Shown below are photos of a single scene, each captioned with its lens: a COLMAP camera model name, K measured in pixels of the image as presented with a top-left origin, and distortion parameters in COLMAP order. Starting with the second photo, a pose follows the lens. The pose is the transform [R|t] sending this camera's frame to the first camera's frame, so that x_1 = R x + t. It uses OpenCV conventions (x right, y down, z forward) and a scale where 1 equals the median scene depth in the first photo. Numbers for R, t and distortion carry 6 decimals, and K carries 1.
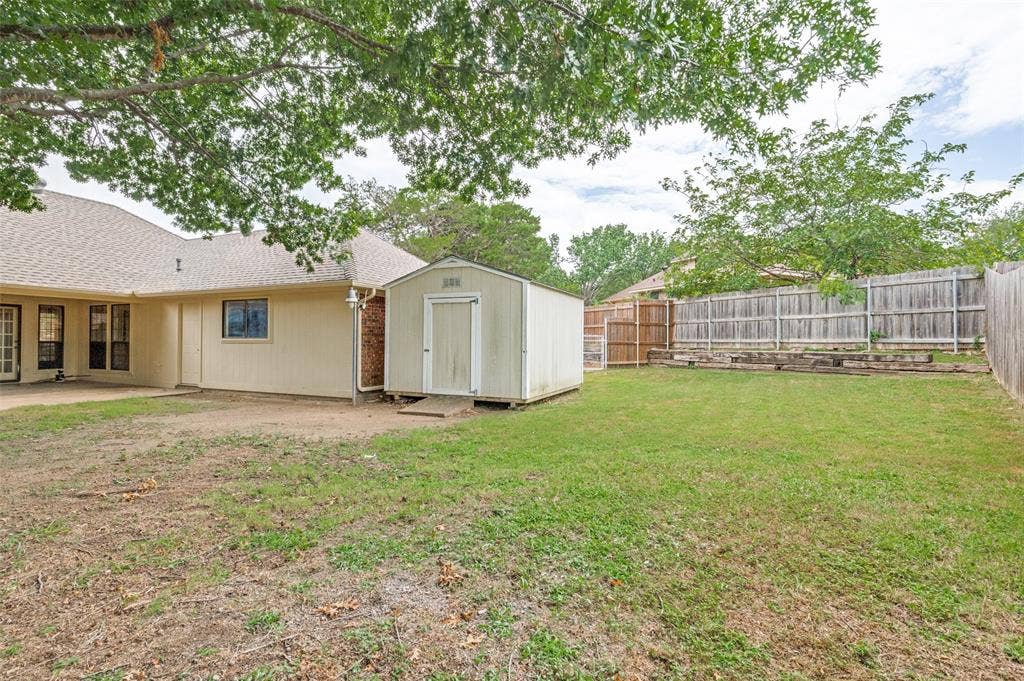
lens RADIAL K [[471.5, 0, 514.3], [0, 471.5, 327.7], [0, 0, 1]] dist [-0.000761, -0.008069]
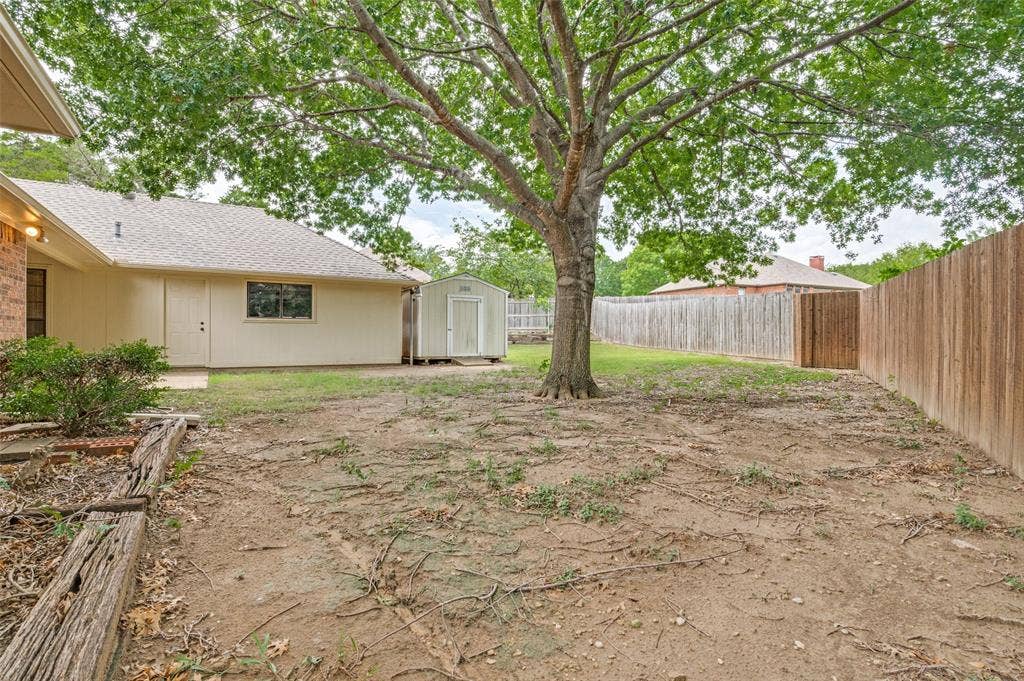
lens RADIAL K [[471.5, 0, 514.3], [0, 471.5, 327.7], [0, 0, 1]] dist [-0.000761, -0.008069]
pose [[0.562316, 0.012741, 0.826824, -1.212524], [-0.022295, 0.999751, -0.000243, 0.032609], [-0.826622, -0.018297, 0.562461, -0.076149]]
